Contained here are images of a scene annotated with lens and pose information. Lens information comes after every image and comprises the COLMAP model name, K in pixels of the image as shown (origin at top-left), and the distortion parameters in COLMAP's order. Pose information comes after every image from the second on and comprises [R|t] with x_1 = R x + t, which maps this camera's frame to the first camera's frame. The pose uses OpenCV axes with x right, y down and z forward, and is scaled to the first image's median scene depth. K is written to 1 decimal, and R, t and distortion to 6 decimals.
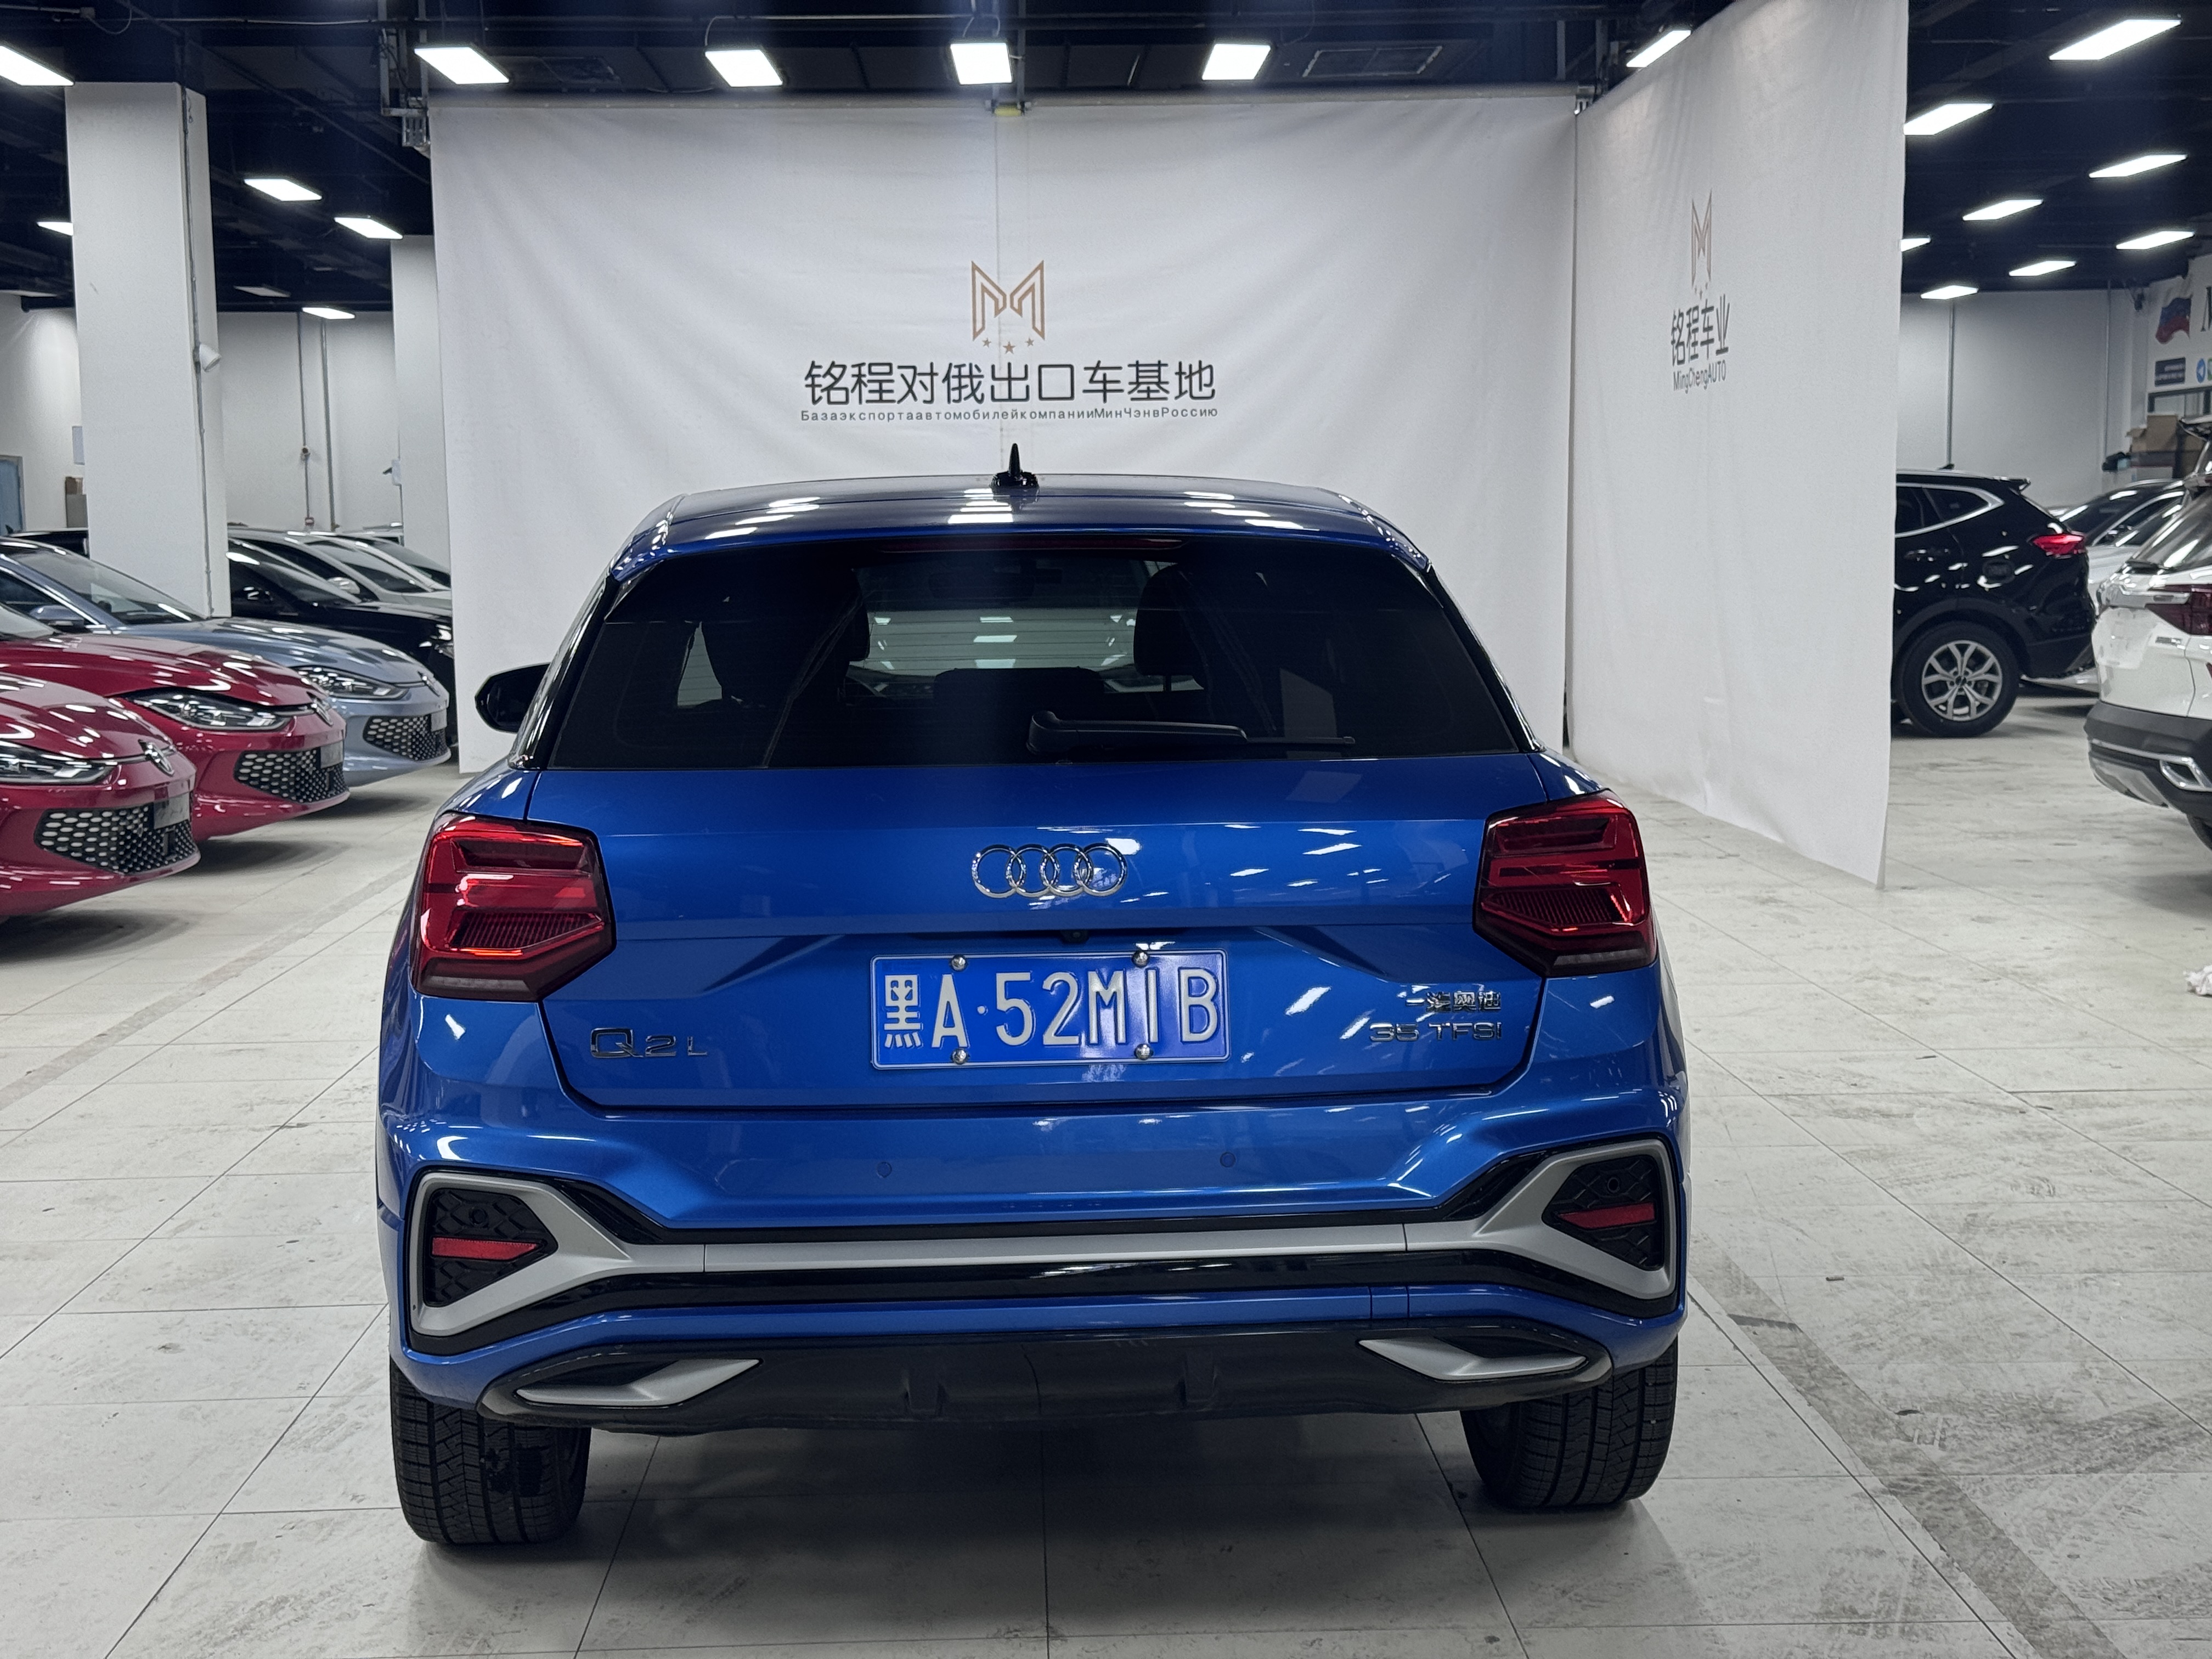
lens RADIAL K [[3108.1, 0, 1097.6], [0, 3108.1, 843.1], [0, 0, 1]] dist [0.174243, -0.382410]
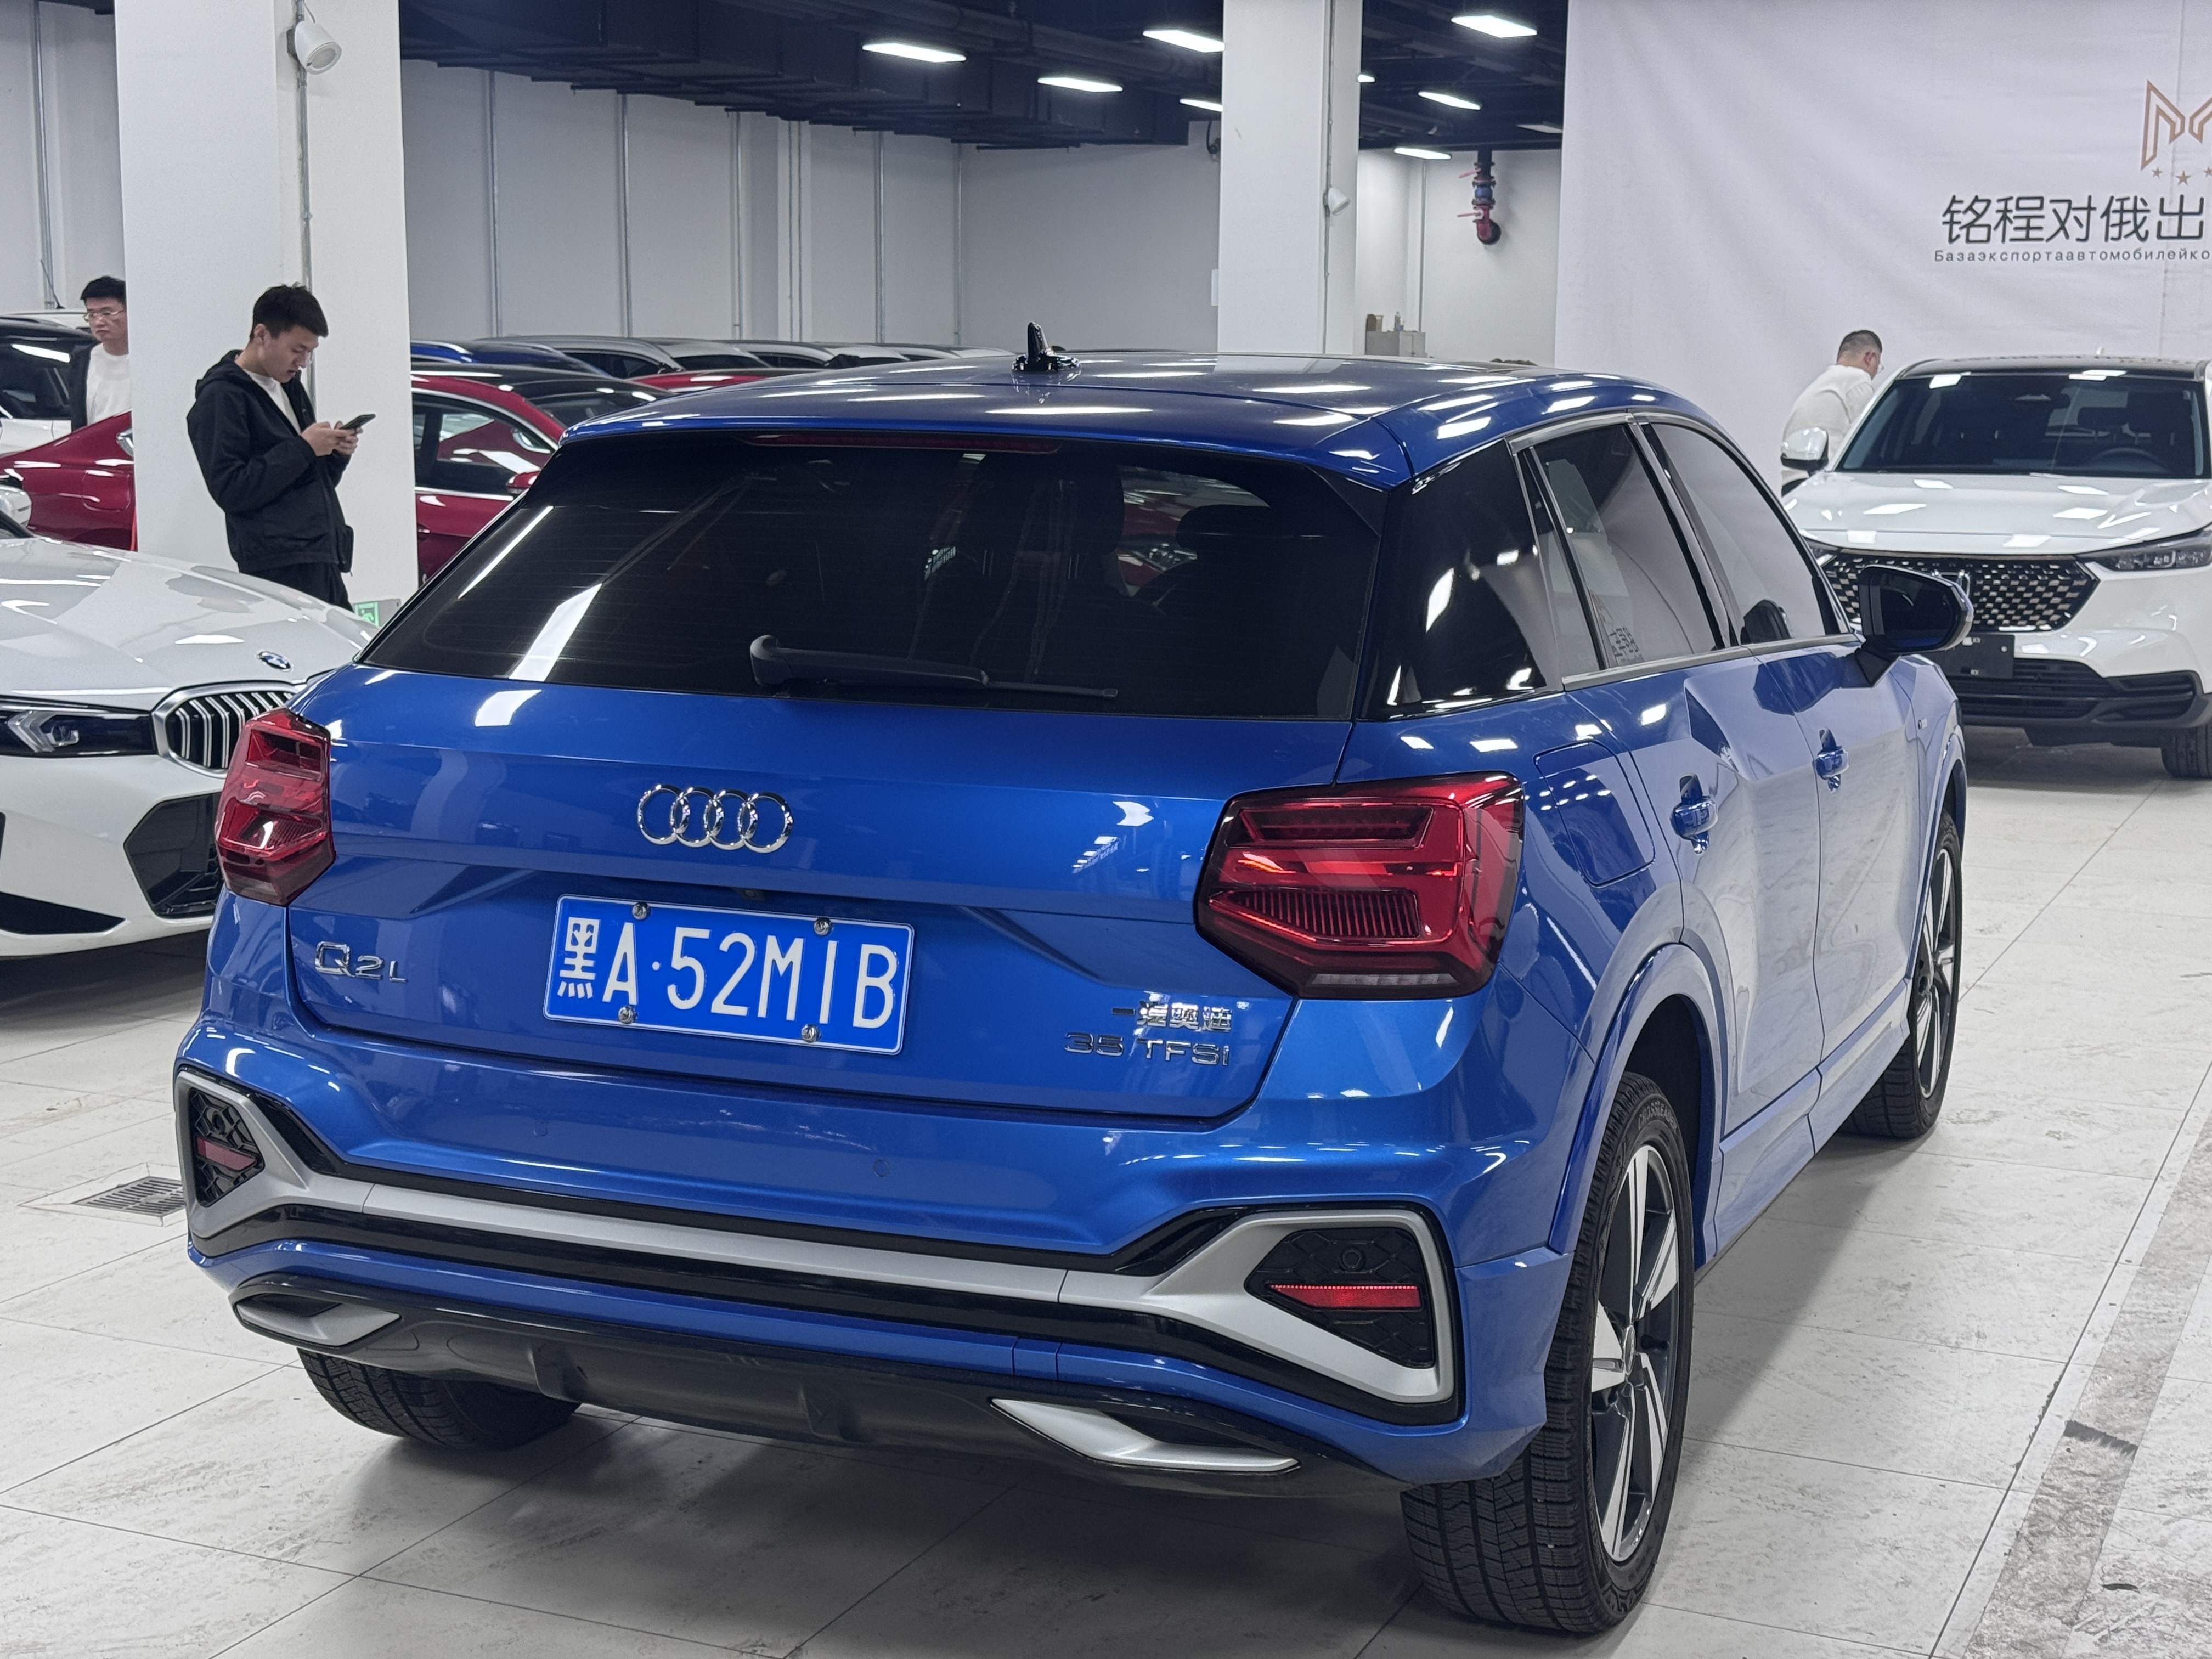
lens RADIAL K [[3108.1, 0, 1097.6], [0, 3108.1, 843.1], [0, 0, 1]] dist [0.174243, -0.382410]
pose [[0.896916, 0.090664, -0.432806, 0.386358], [-0.067894, 0.995385, 0.067814, -0.042786], [0.436957, -0.031438, 0.898933, 0.207077]]
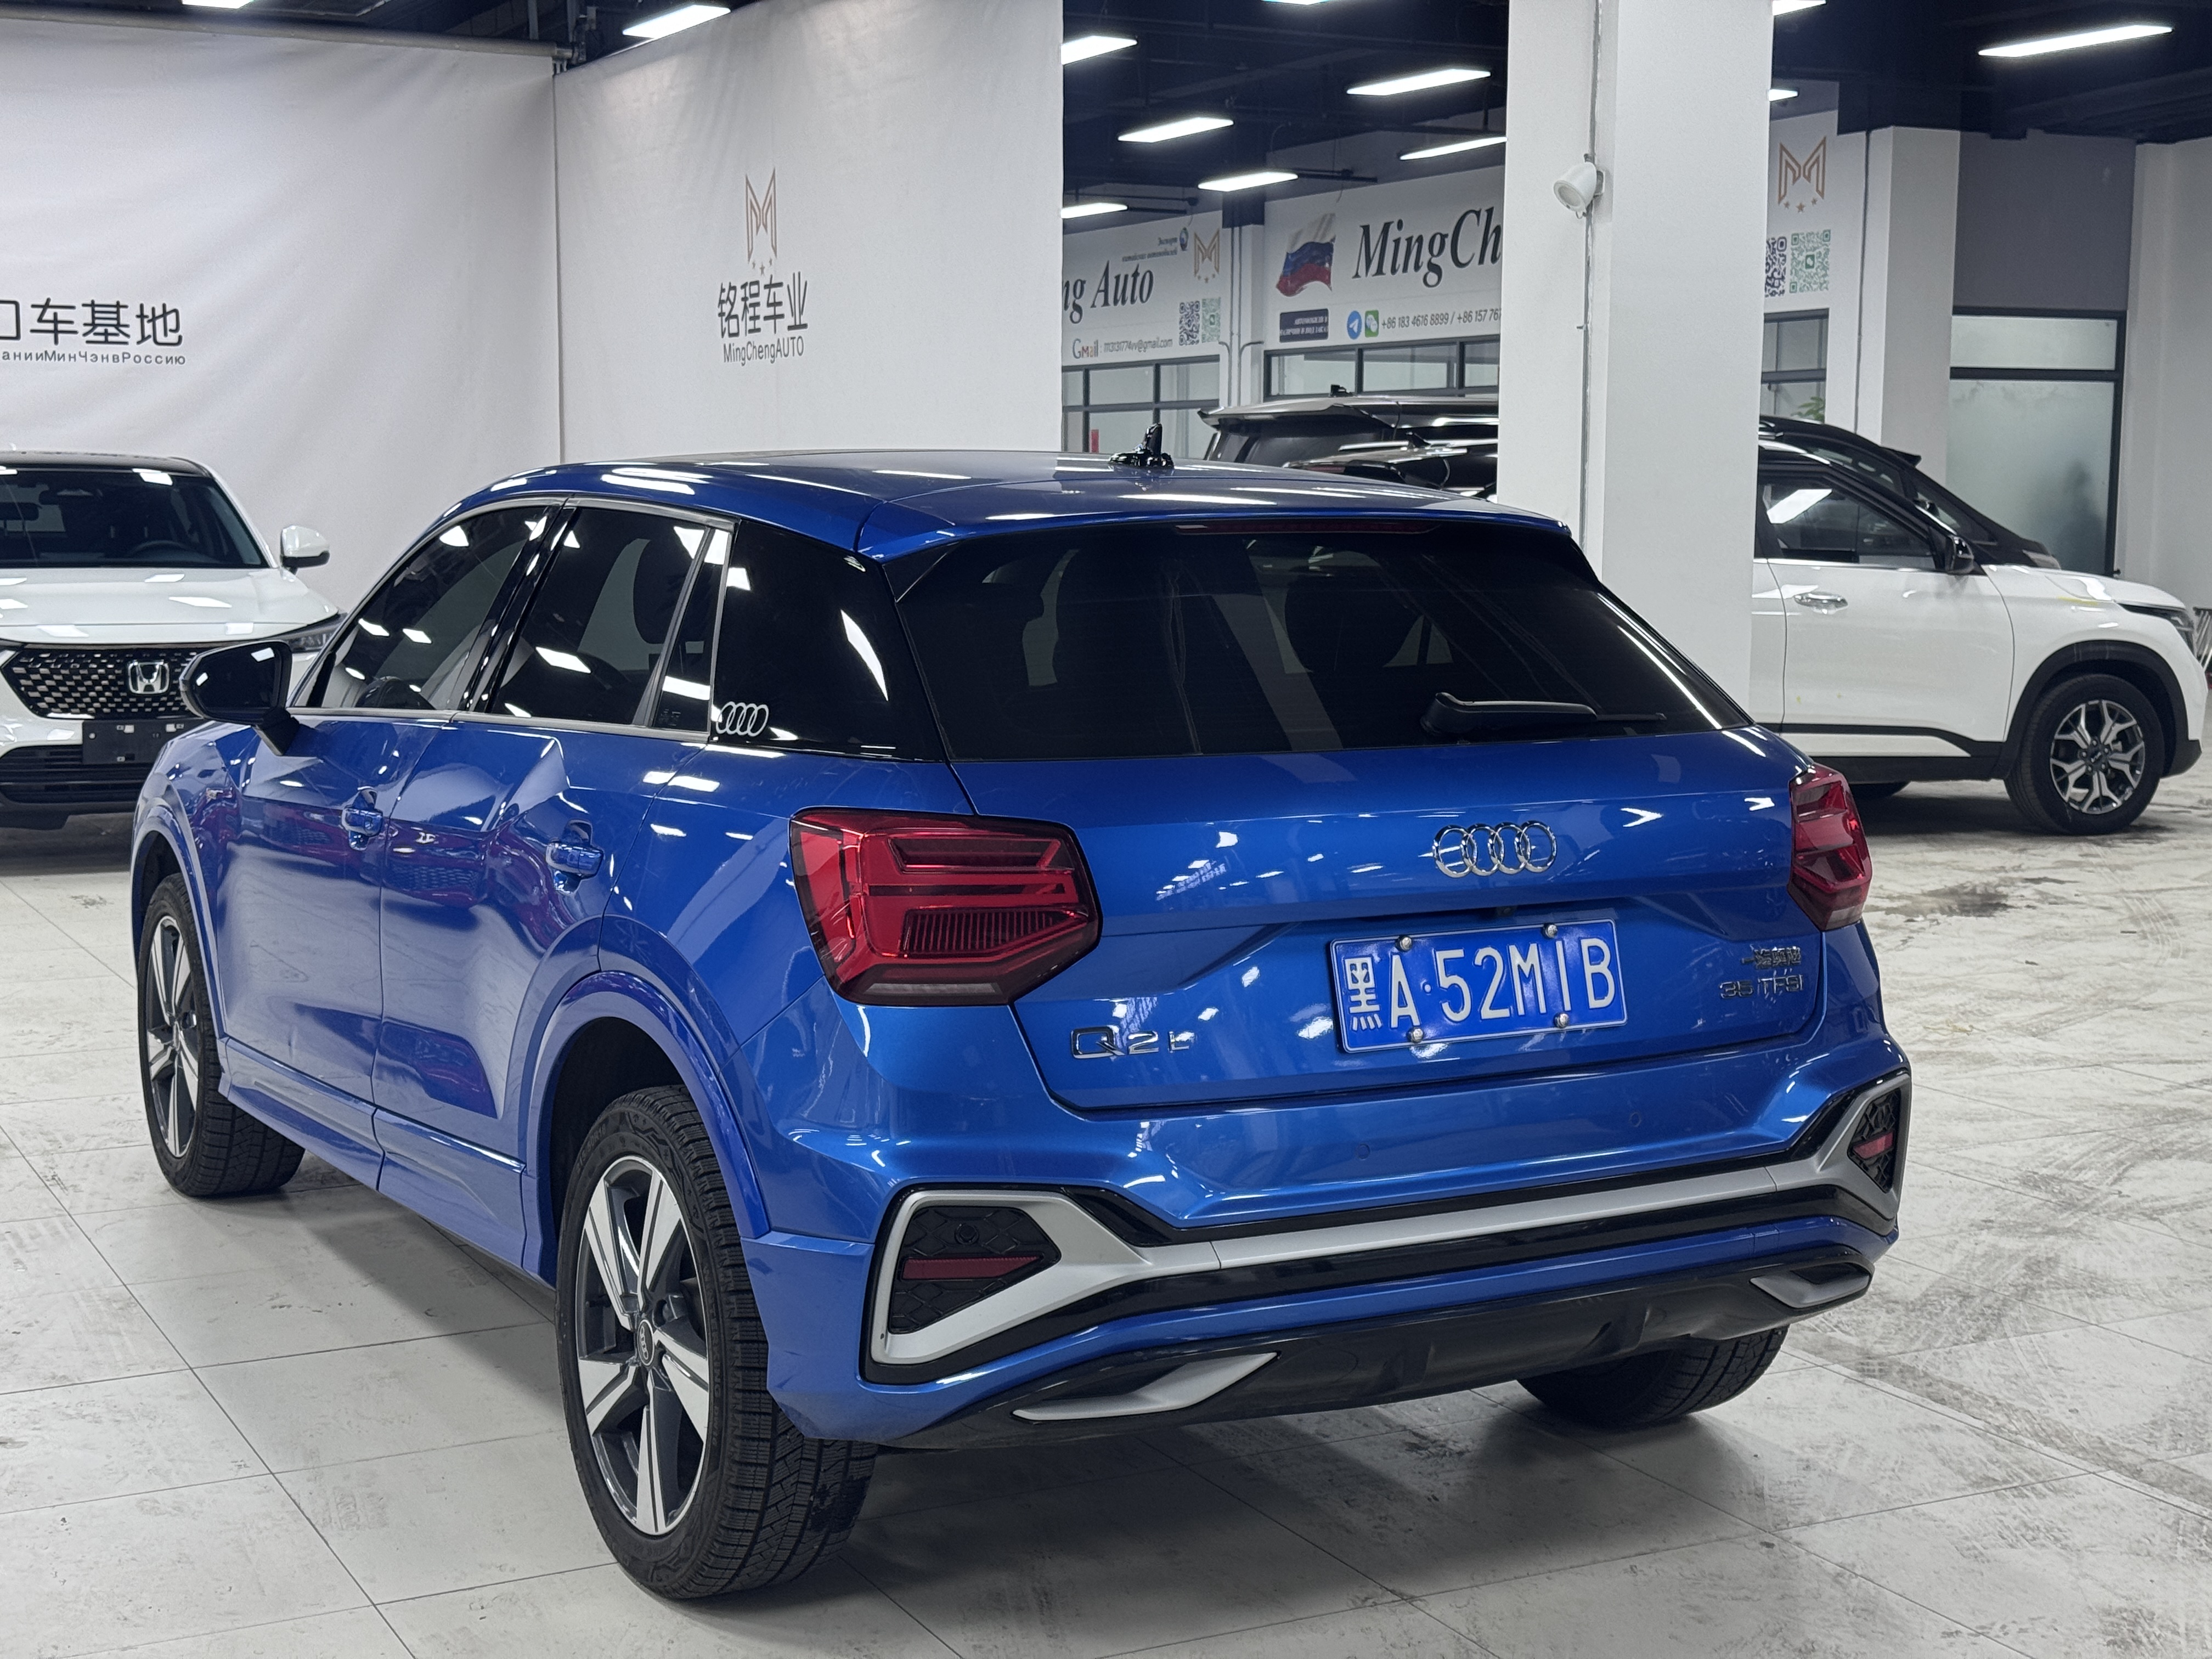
lens RADIAL K [[3094.9, 0, 1142.6], [0, 3094.9, 823.9], [0, 0, 1]] dist [0.186973, -0.365406]
pose [[0.897295, -0.031274, 0.440322, -0.472216], [0.028481, 0.999510, 0.012951, -0.013266], [-0.440512, 0.000920, 0.897746, 0.108606]]
